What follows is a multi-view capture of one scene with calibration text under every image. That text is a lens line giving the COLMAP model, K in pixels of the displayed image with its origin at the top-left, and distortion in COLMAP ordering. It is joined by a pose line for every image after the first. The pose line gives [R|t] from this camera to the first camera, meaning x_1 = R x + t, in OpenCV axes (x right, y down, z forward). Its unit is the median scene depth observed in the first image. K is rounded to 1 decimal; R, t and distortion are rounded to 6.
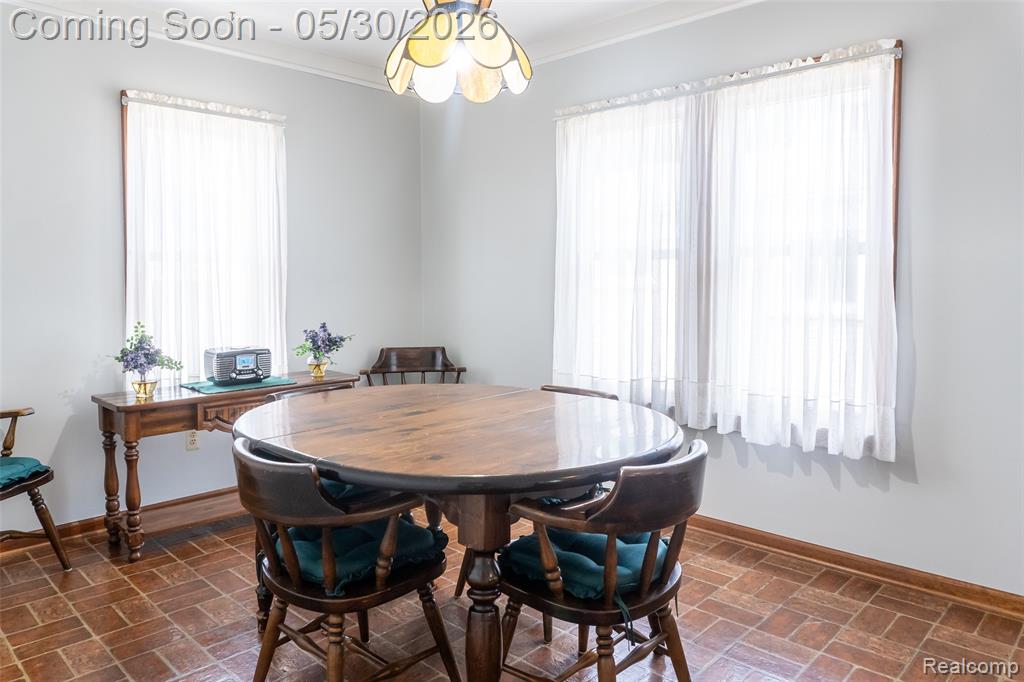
lens RADIAL K [[719.6, 0, 510.9], [0, 719.6, 301.0], [0, 0, 1]] dist [-0.009861, -0.003564]
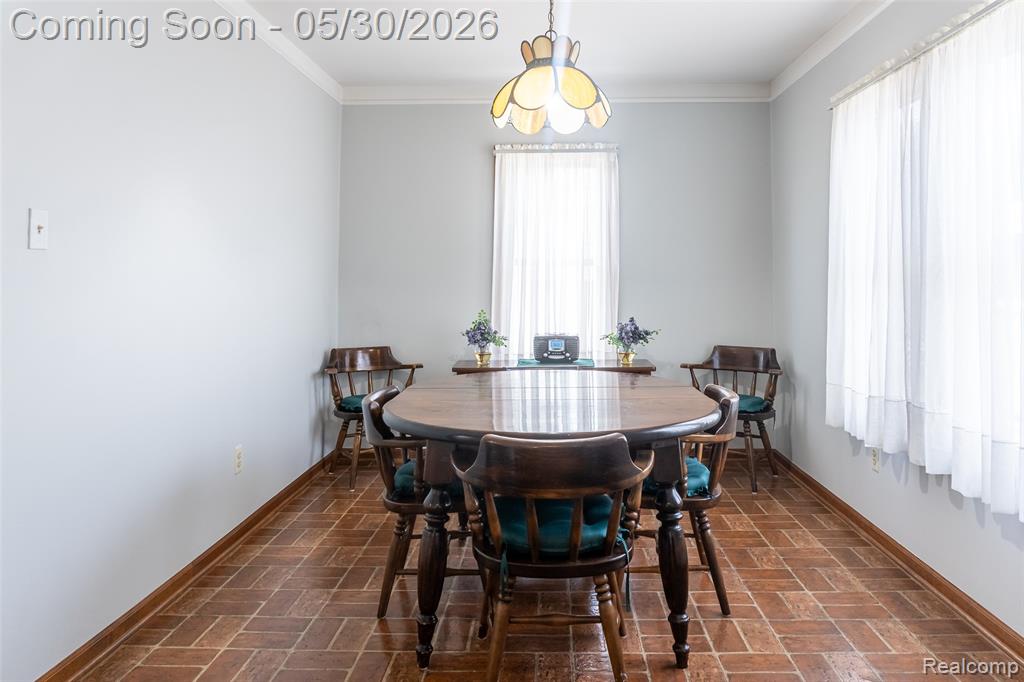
lens RADIAL K [[698.9, 0, 528.2], [0, 698.9, 269.0], [0, 0, 1]] dist [-0.012842, -0.001668]
pose [[0.669311, -0.014141, -0.742848, 0.485983], [-0.024318, 0.998866, -0.040925, 0.002358], [0.742585, 0.045456, 0.668208, 0.132888]]
